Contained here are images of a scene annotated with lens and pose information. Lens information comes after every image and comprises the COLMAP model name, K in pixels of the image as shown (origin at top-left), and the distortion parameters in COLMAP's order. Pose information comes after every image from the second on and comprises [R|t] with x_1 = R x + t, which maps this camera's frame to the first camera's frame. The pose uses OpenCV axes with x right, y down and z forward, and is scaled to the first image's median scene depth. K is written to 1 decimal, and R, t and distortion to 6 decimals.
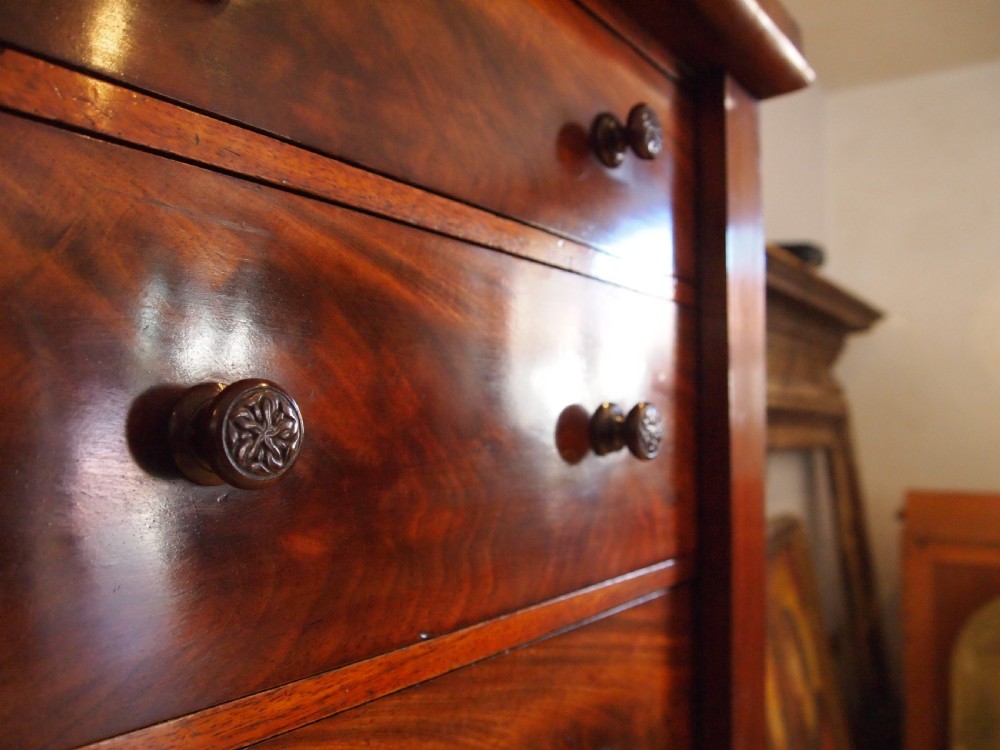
lens RADIAL K [[759.1, 0, 499.7], [0, 759.1, 401.8], [0, 0, 1]] dist [-0.001869, -0.000125]
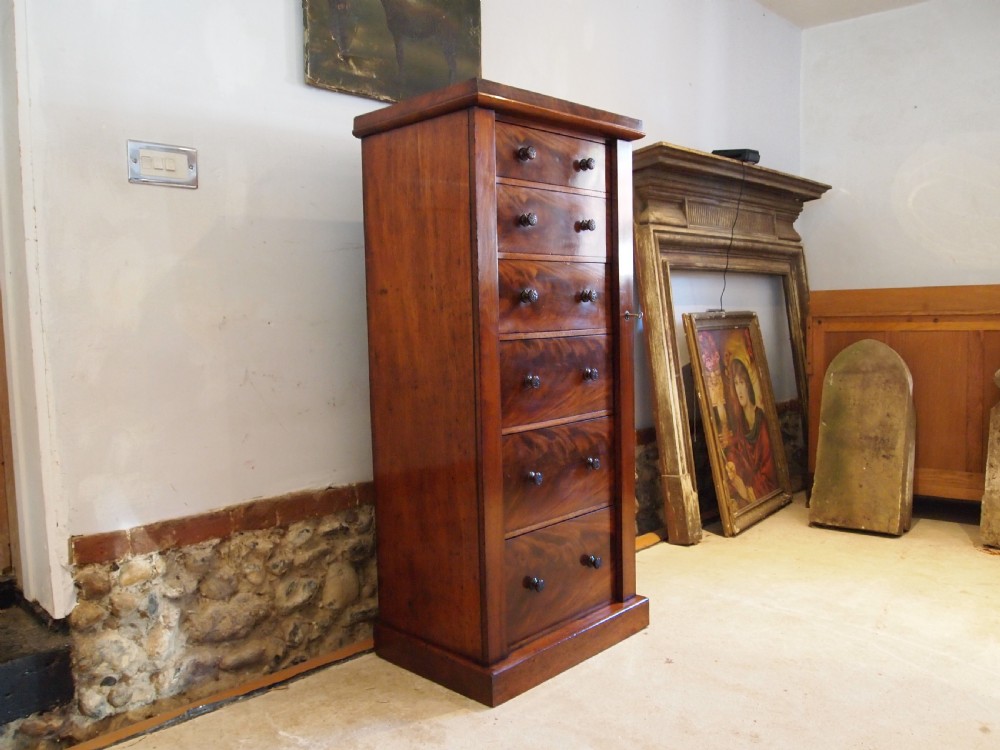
lens RADIAL K [[798.8, 0, 506.4], [0, 798.8, 375.4], [0, 0, 1]] dist [-0.047762, 0.000679]
pose [[0.994207, -0.019547, -0.105694, 0.144549], [0.031298, 0.993362, 0.110691, 0.364423], [0.102829, -0.113358, 0.988219, -3.736468]]
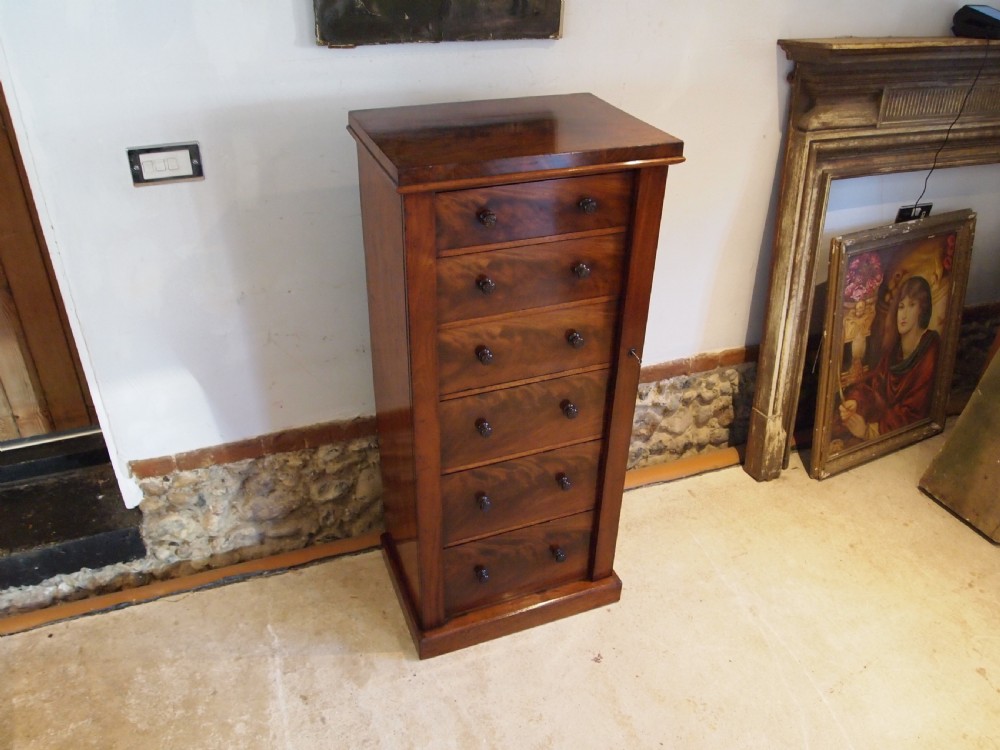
lens RADIAL K [[799.3, 0, 505.9], [0, 799.3, 377.5], [0, 0, 1]] dist [-0.047503, 0.000234]
pose [[0.860241, 0.289888, -0.419463, 1.626205], [-0.005144, 0.827552, 0.561366, -1.745054], [0.509861, -0.480752, 0.713386, -2.404201]]
